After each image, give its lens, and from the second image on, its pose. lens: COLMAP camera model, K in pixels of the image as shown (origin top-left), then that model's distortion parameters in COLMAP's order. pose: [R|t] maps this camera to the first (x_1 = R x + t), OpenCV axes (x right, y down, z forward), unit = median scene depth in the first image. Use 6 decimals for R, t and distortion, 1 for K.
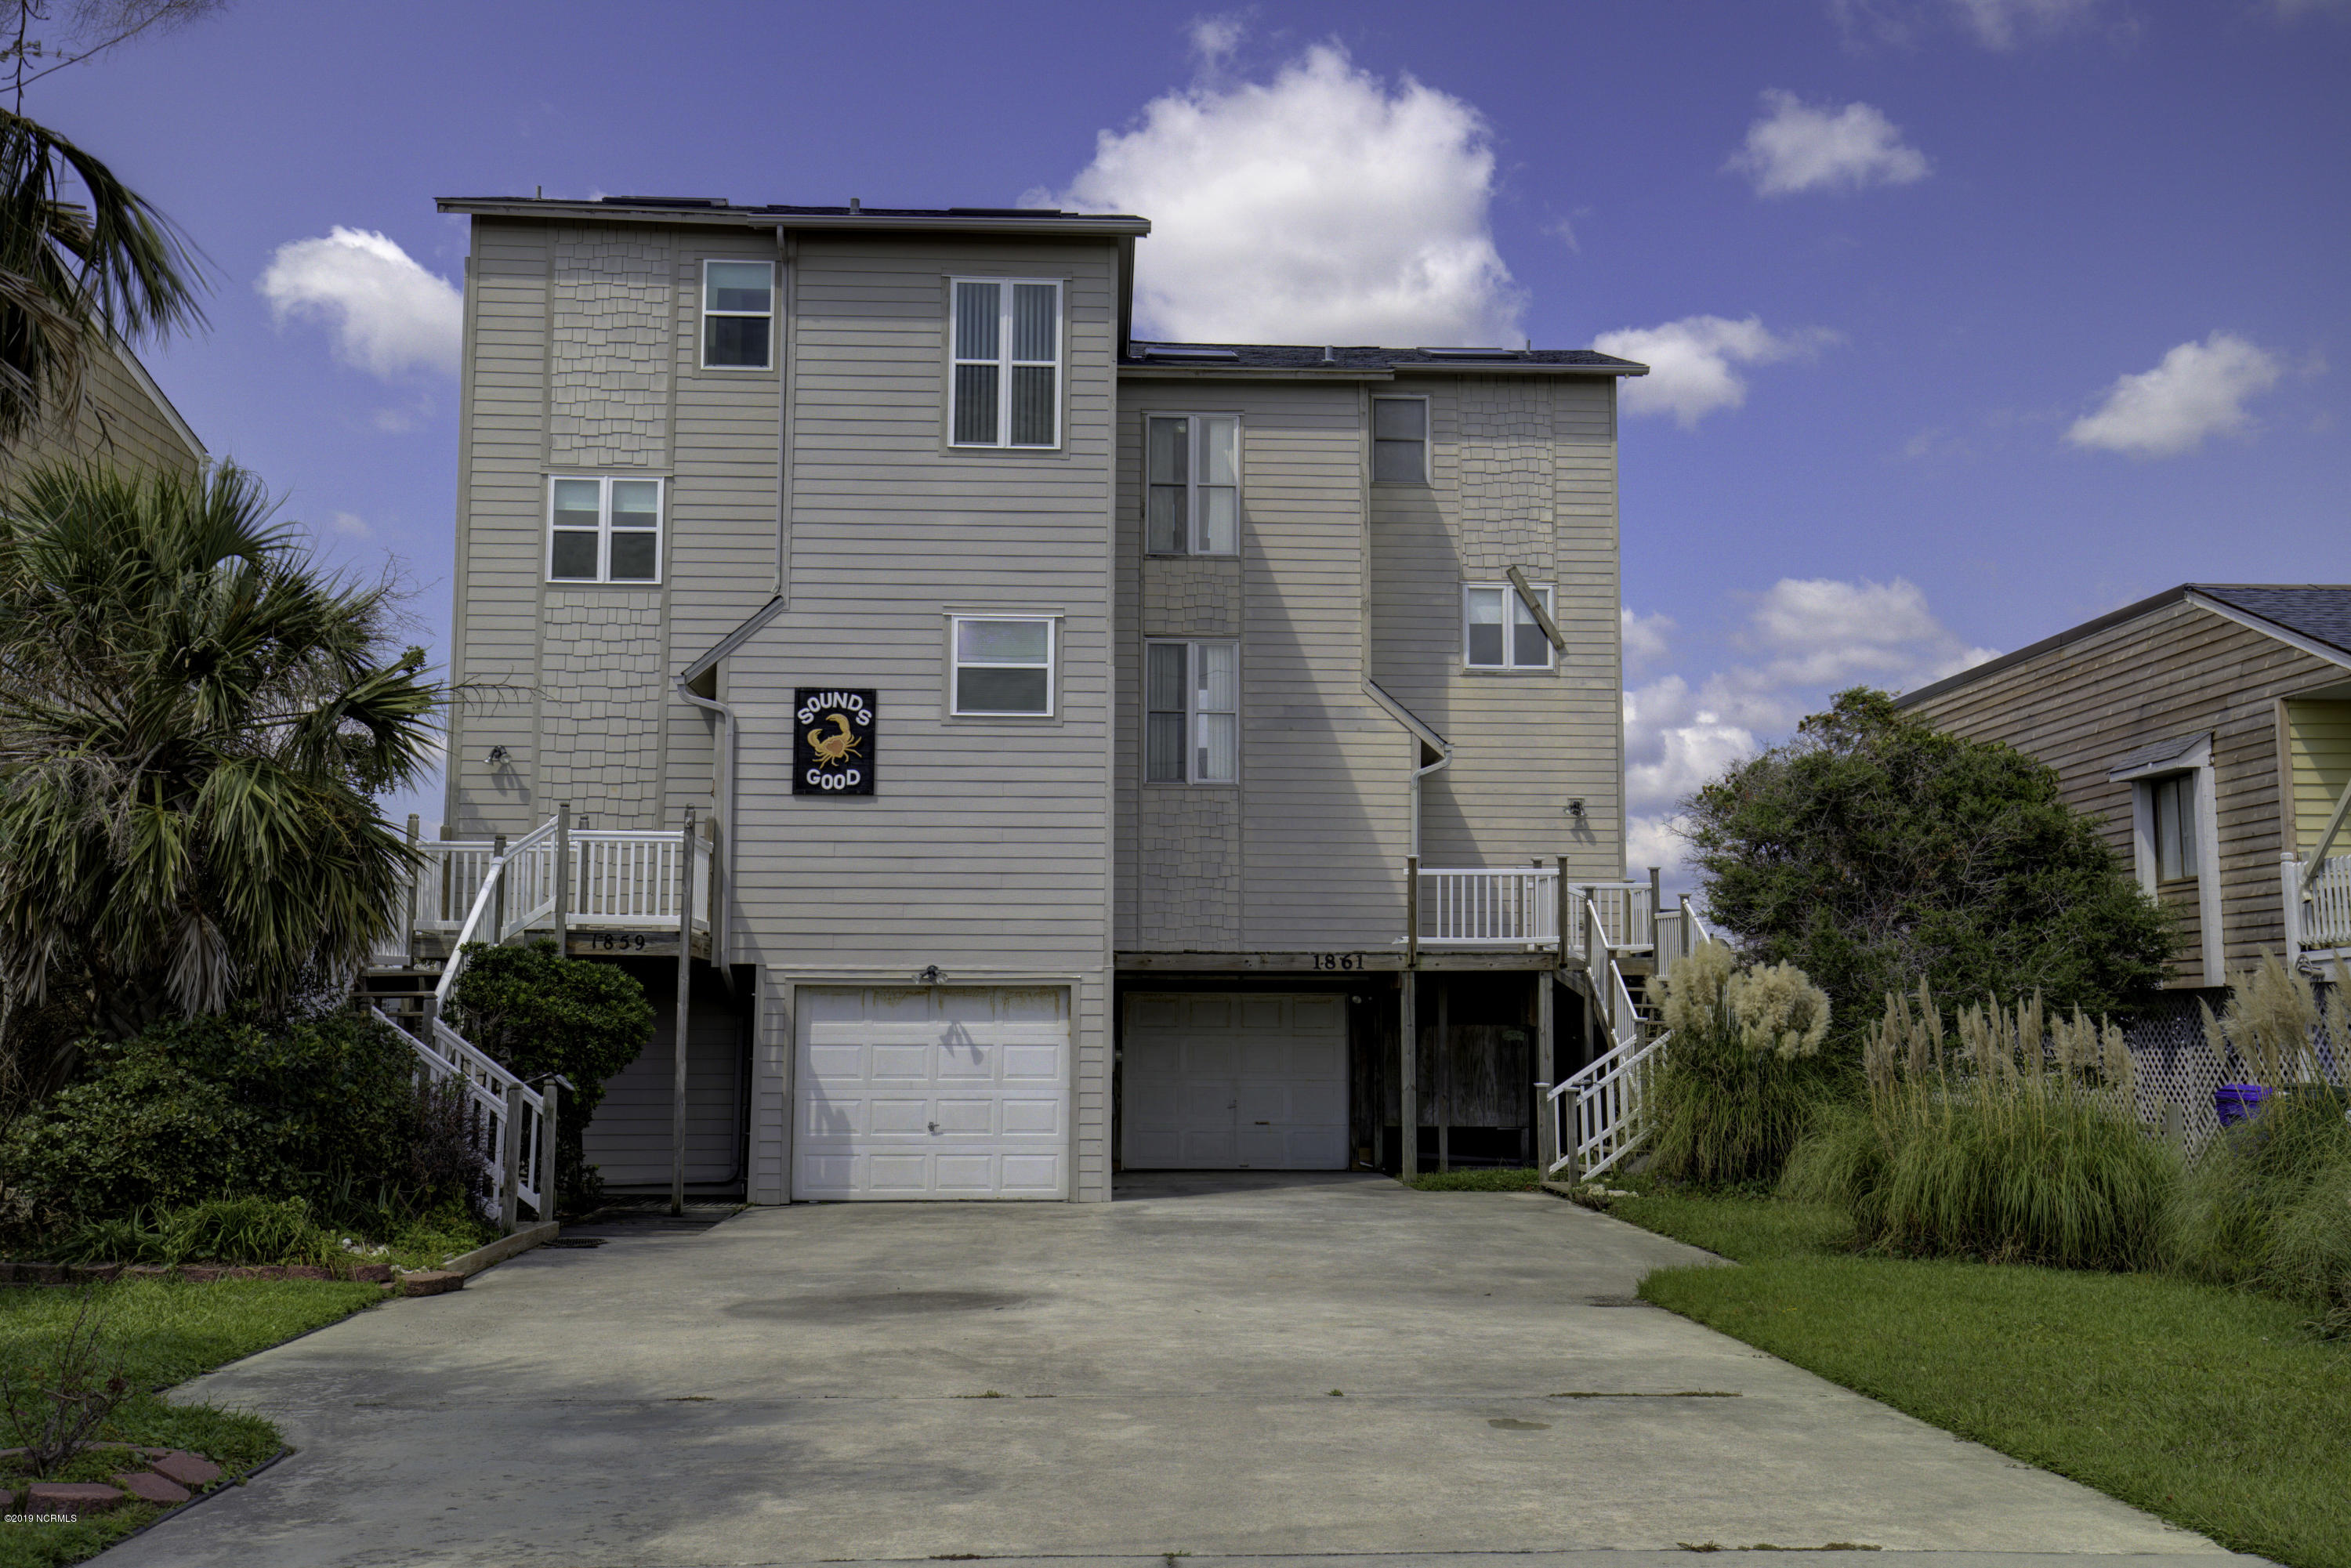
lens RADIAL K [[2218.1, 0, 1175.6], [0, 2218.1, 785.6], [0, 0, 1]] dist [0.039465, 0.014149]
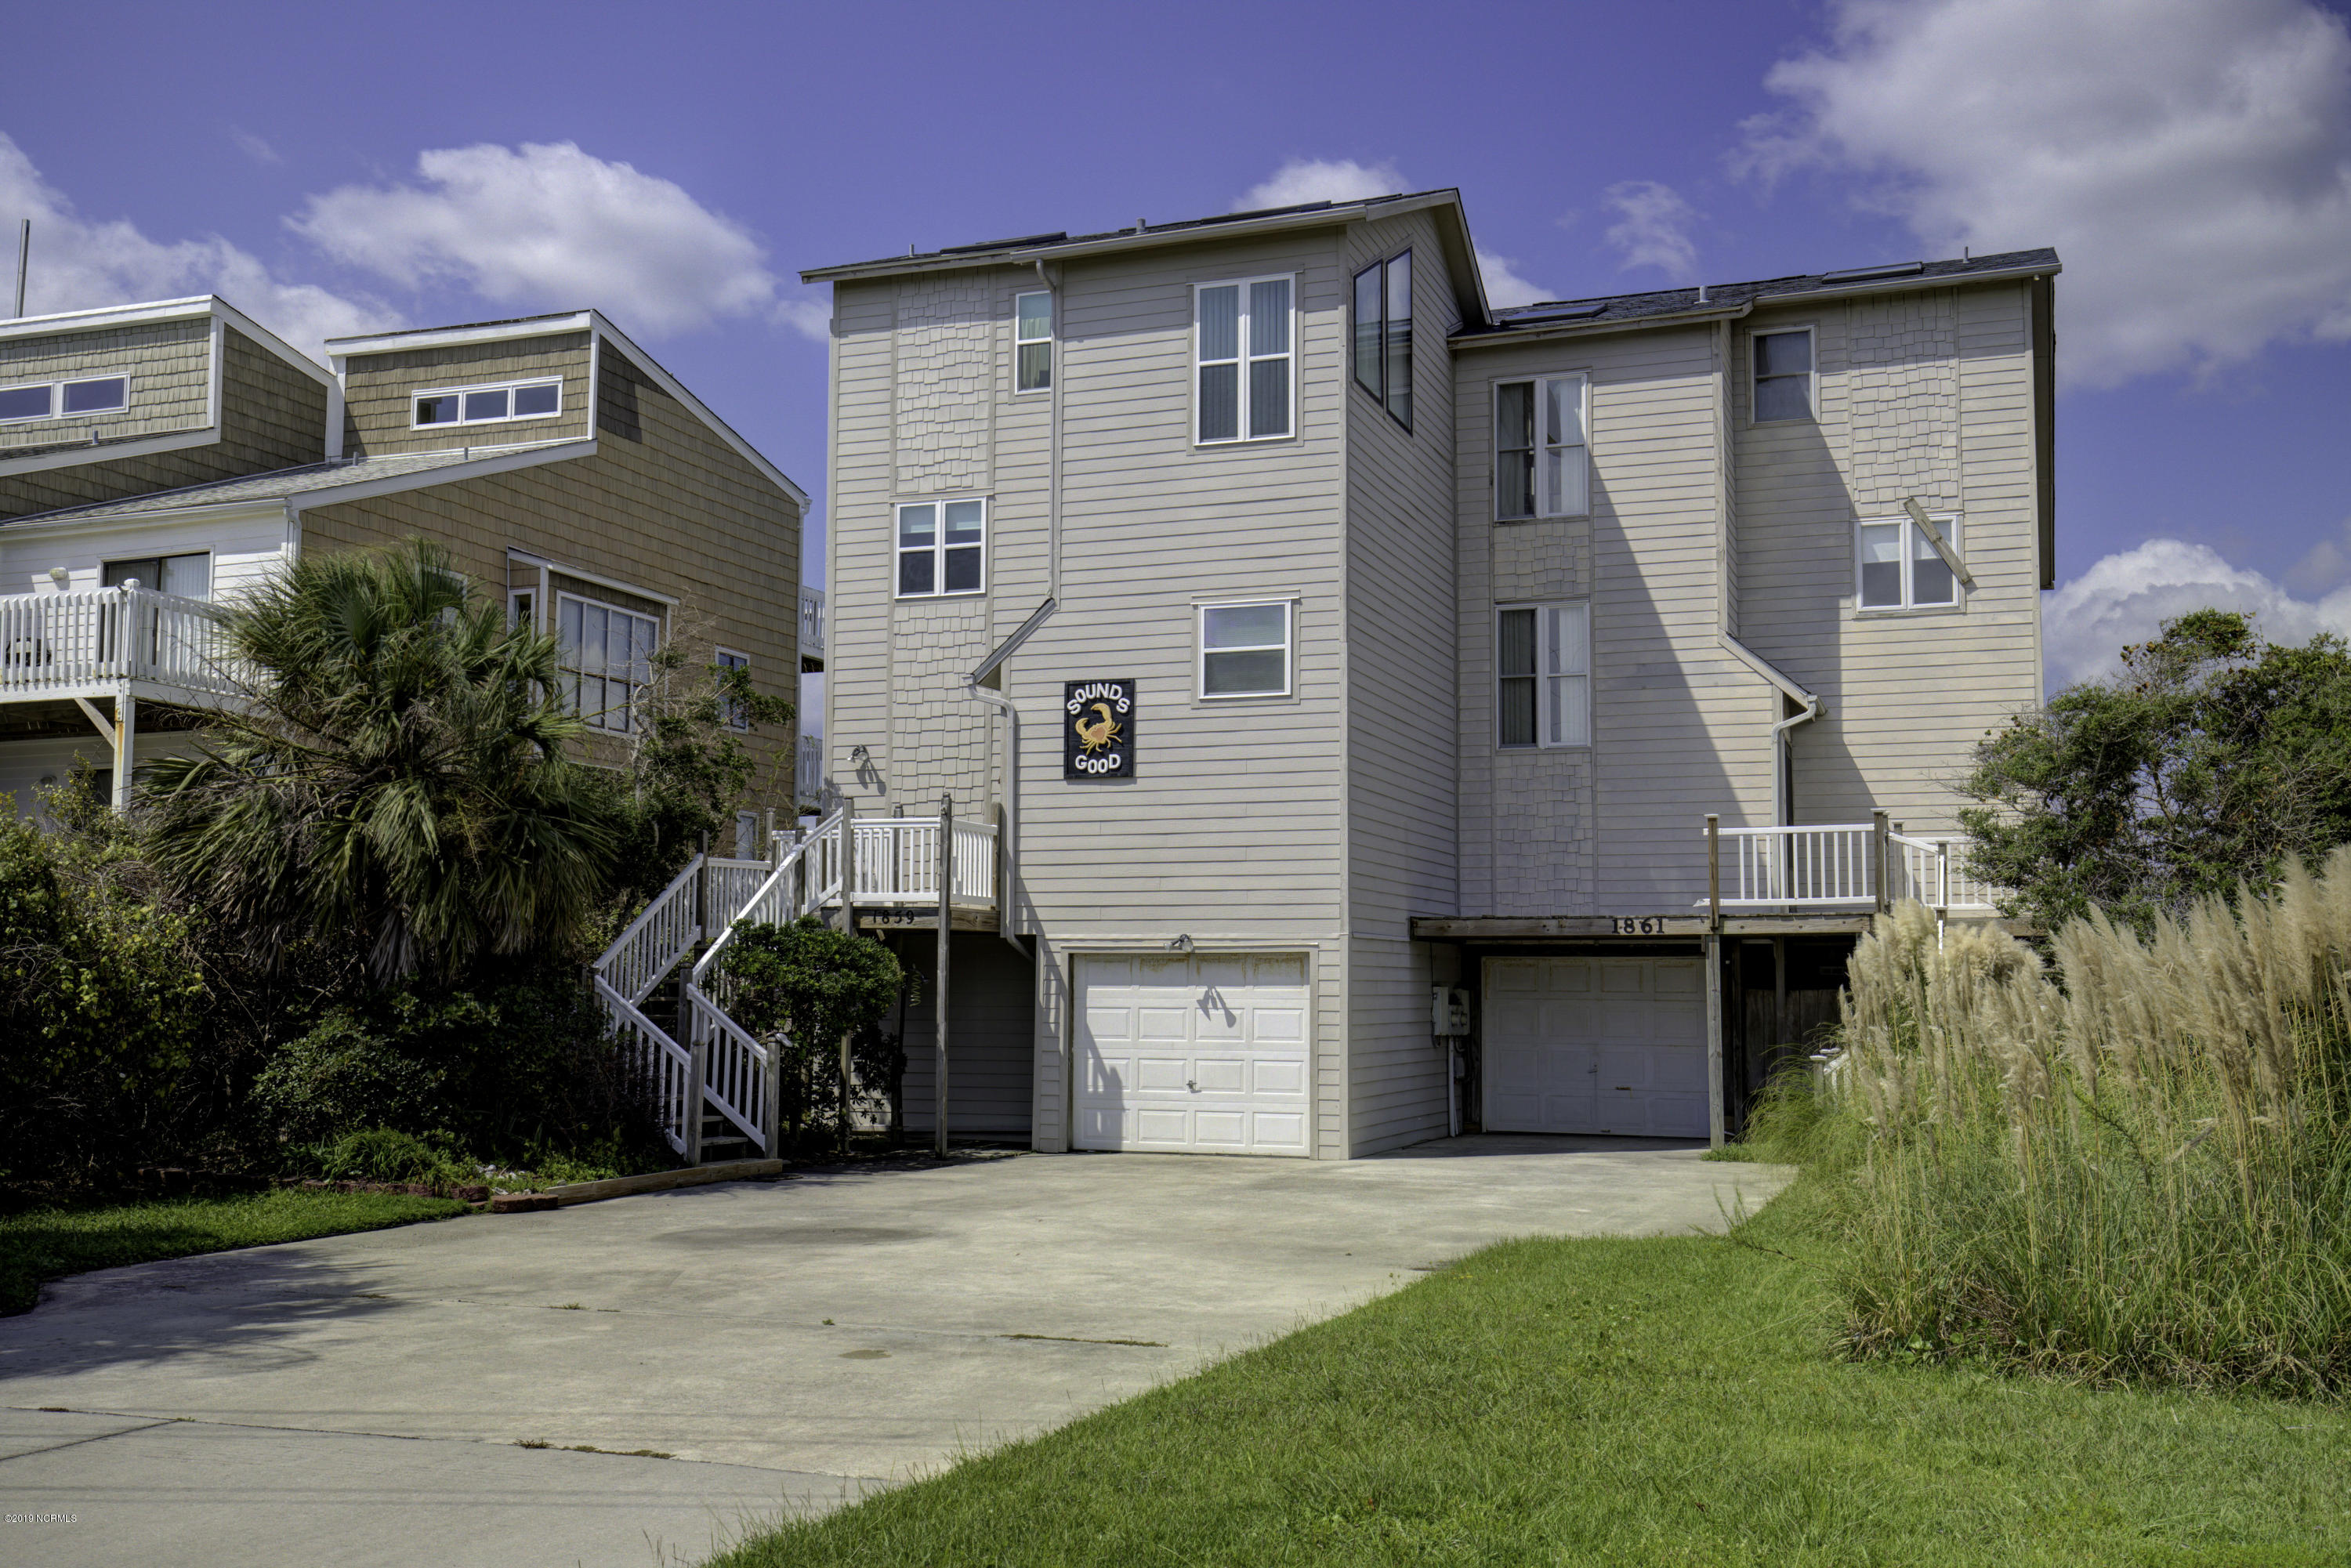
lens RADIAL K [[2218.1, 0, 1175.6], [0, 2218.1, 785.6], [0, 0, 1]] dist [0.039465, 0.014149]
pose [[0.915566, -0.036908, -0.400471, 0.297059], [0.044065, 0.998991, 0.008674, 0.000078], [0.399747, -0.025588, 0.916268, 0.020119]]
